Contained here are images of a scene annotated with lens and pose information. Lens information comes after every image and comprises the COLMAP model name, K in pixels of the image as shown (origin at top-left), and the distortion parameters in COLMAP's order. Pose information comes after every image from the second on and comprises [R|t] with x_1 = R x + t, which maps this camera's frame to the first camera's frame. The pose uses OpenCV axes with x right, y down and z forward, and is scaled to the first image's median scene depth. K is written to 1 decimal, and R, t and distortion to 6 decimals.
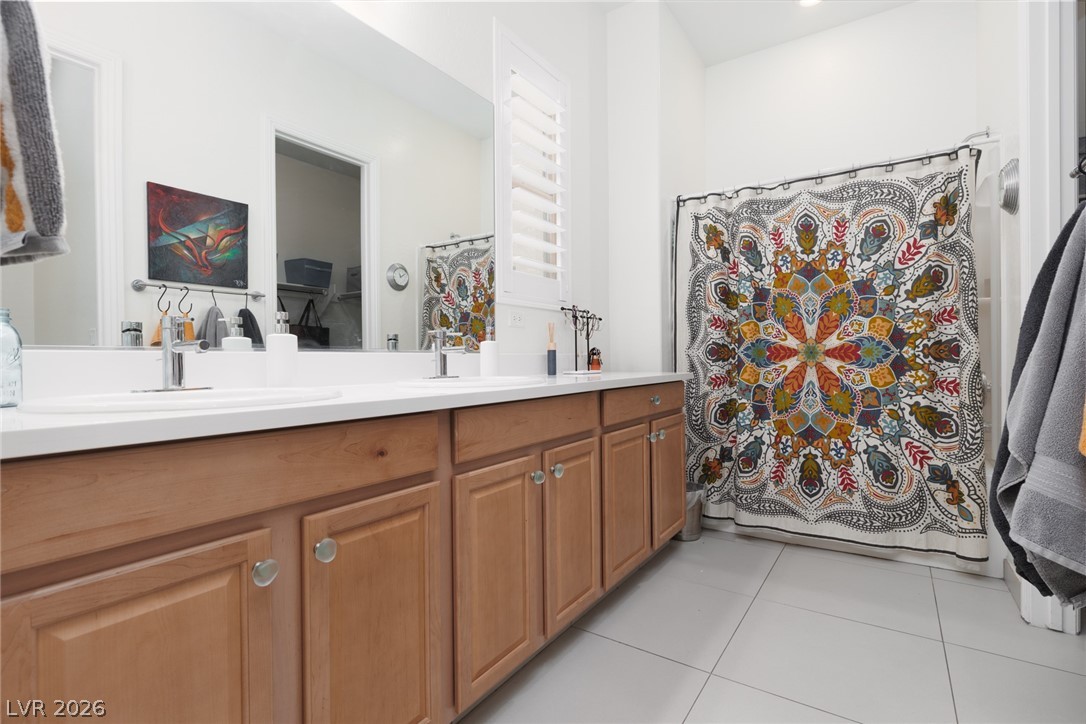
lens RADIAL K [[513.5, 0, 543.0], [0, 513.5, 362.0], [0, 0, 1]] dist [-0.001644, 0.000248]
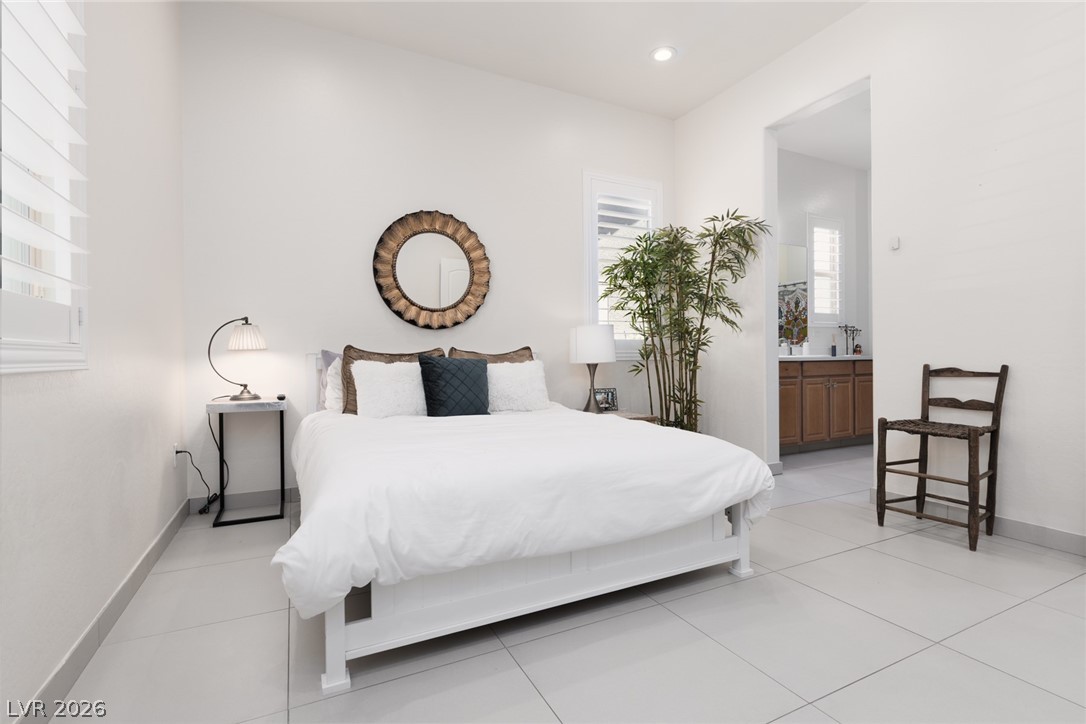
lens RADIAL K [[513.5, 0, 543.0], [0, 513.5, 362.0], [0, 0, 1]] dist [-0.001644, 0.000248]
pose [[0.874816, 0.010693, -0.484337, -0.011232], [-0.008304, 0.999940, 0.007076, 0.058030], [0.484384, -0.002168, 0.874853, -2.097833]]
